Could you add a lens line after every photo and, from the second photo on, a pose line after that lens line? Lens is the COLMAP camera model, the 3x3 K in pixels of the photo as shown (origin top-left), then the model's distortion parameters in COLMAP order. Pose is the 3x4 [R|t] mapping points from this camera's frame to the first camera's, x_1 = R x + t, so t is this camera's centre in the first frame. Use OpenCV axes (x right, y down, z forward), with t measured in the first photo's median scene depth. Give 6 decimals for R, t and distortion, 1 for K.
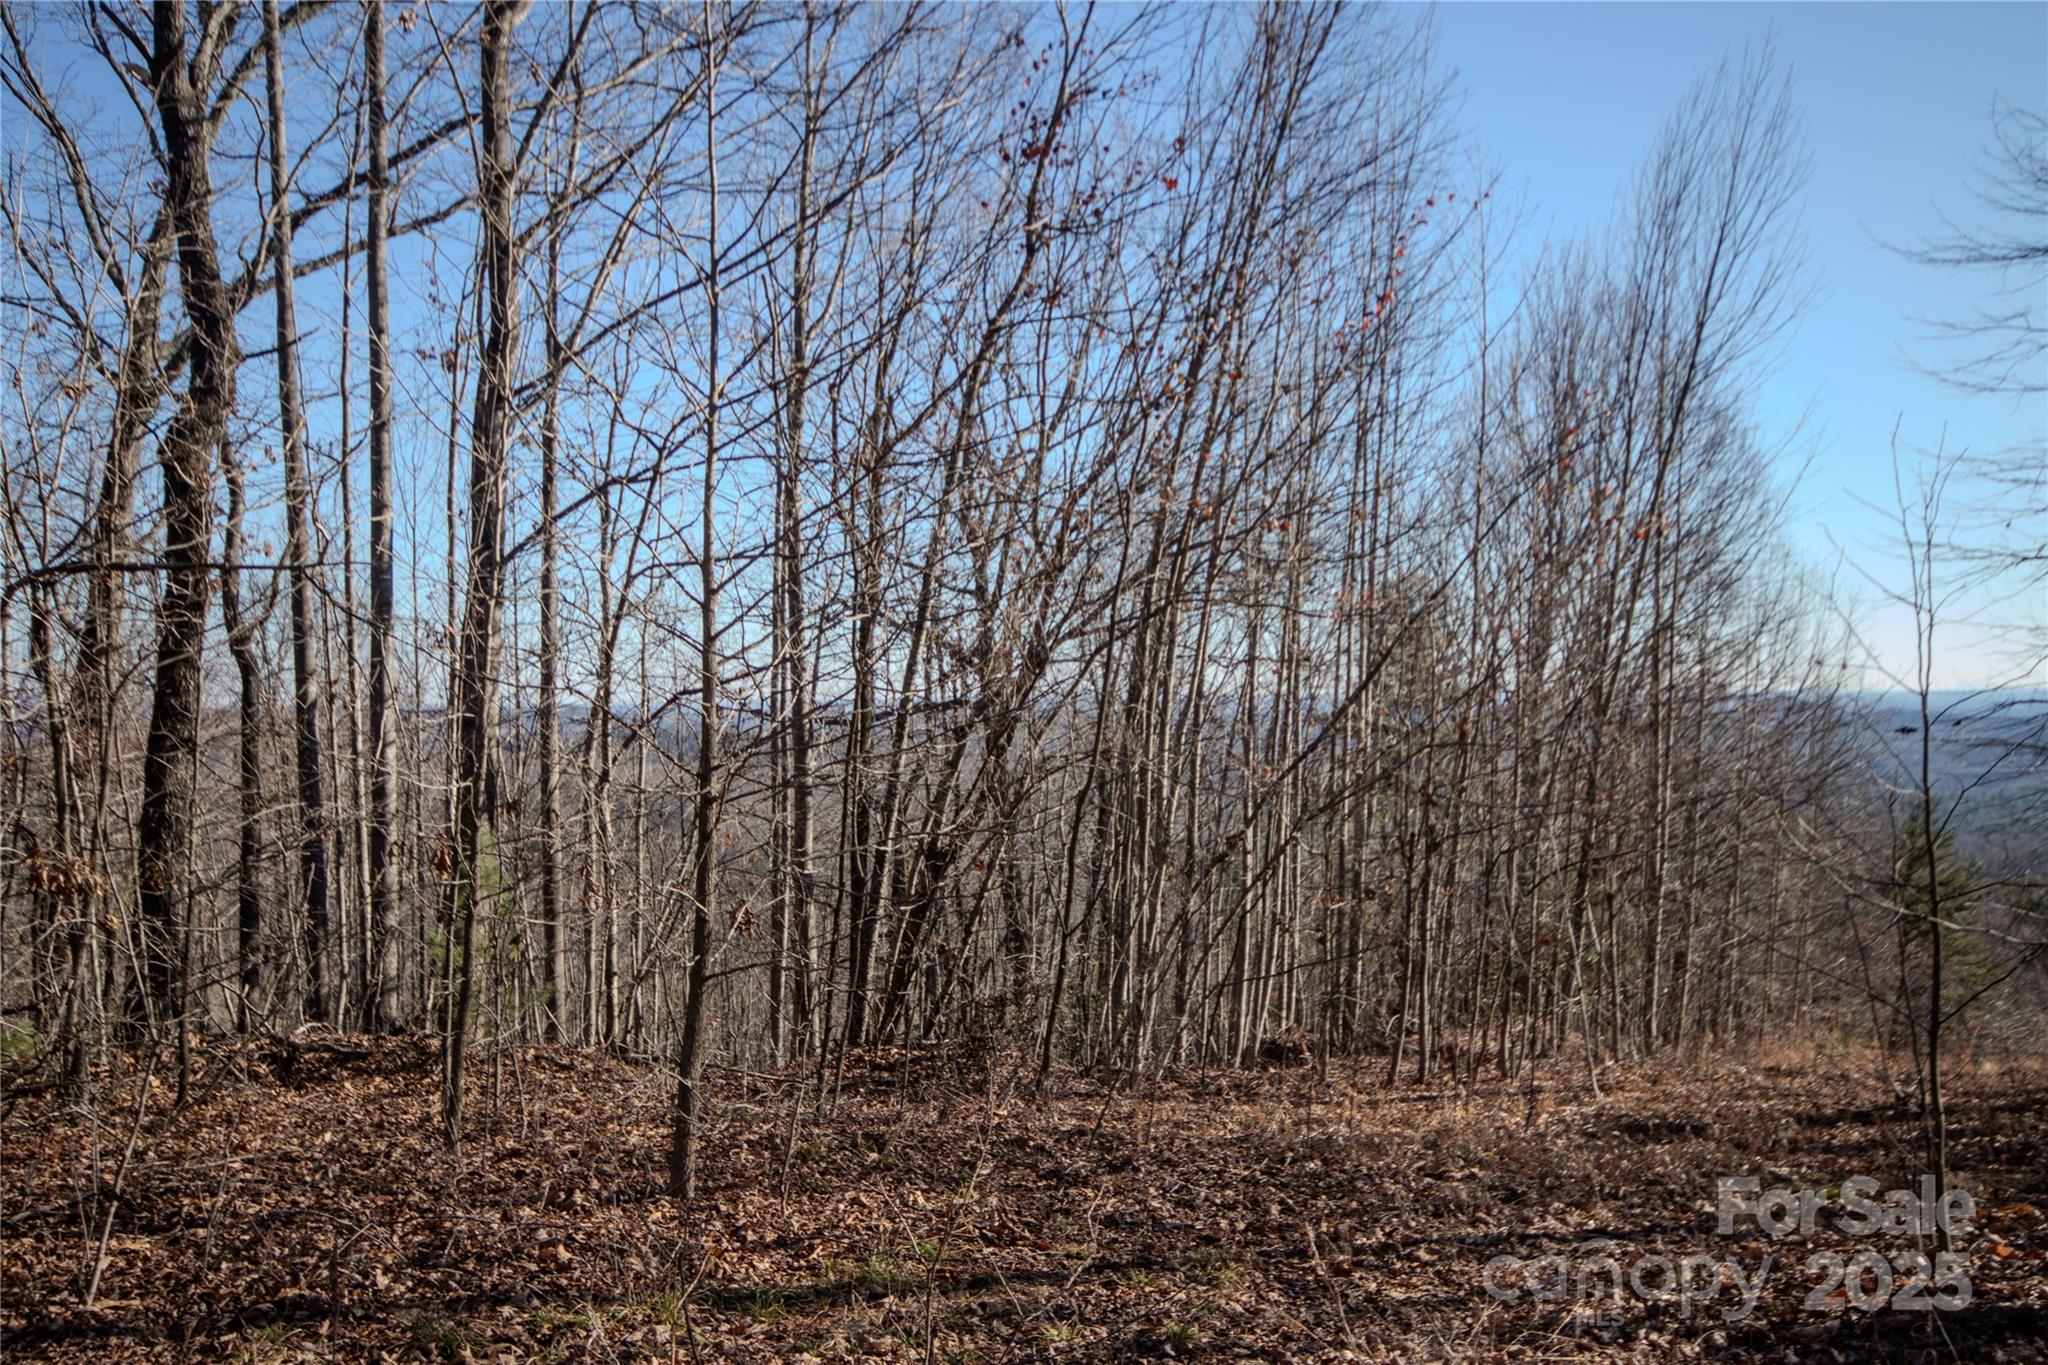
lens RADIAL K [[1877.3, 0, 1028.0], [0, 1877.3, 688.0], [0, 0, 1]] dist [0.019988, 0.000000]
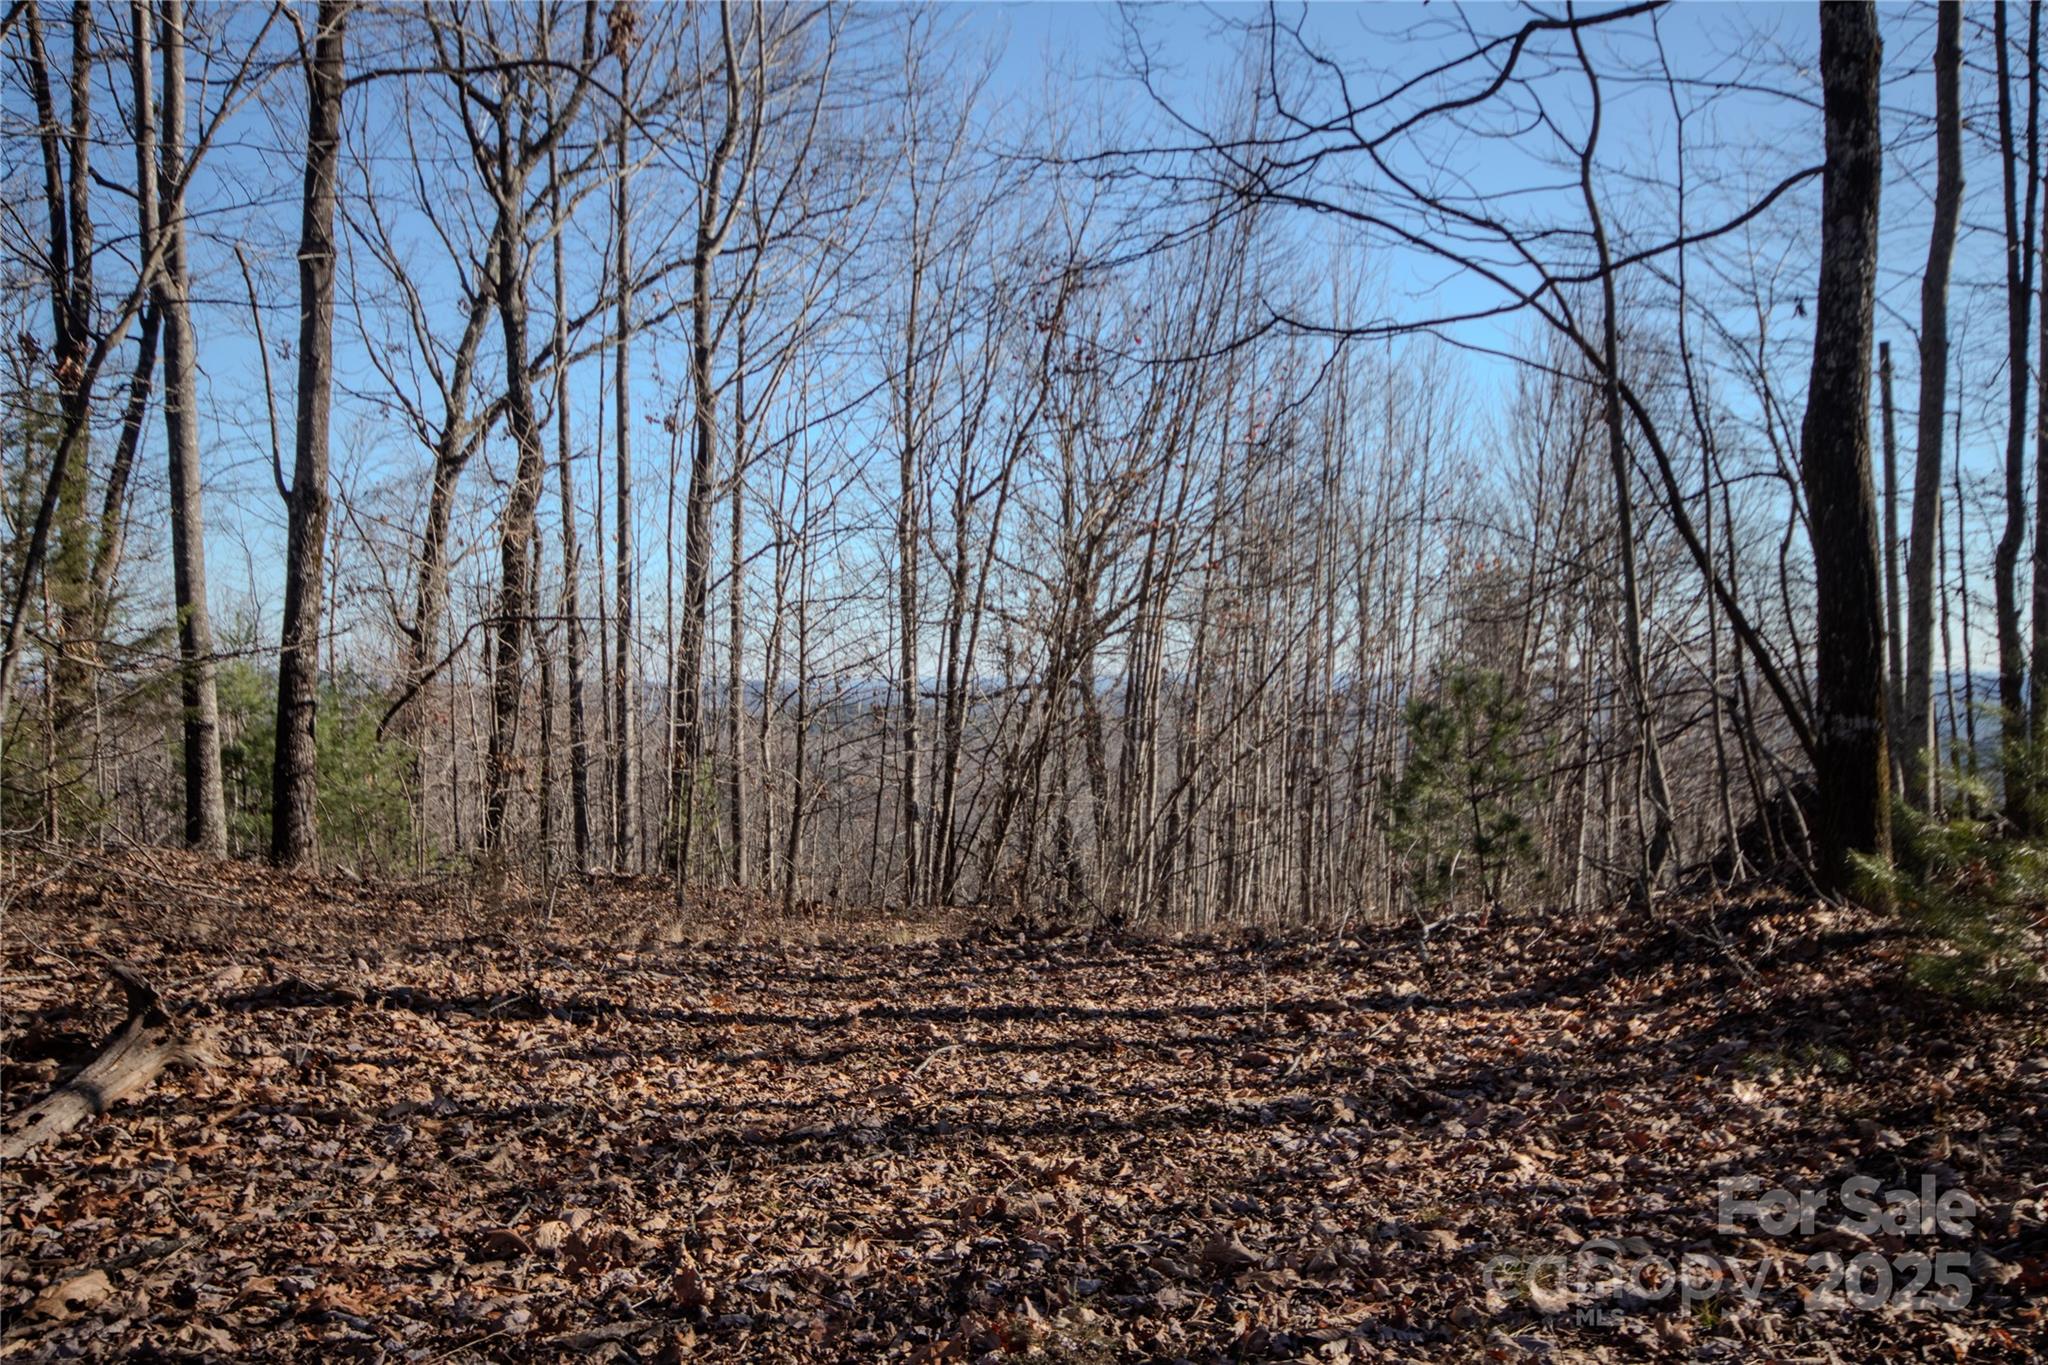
lens RADIAL K [[1950.4, 0, 1022.1], [0, 1950.4, 680.0], [0, 0, 1]] dist [-0.006762, 0.000000]
pose [[0.994308, 0.003867, -0.106475, 0.136499], [-0.002470, 0.999909, 0.013252, -0.015433], [0.106517, -0.012914, 0.994227, -0.517694]]
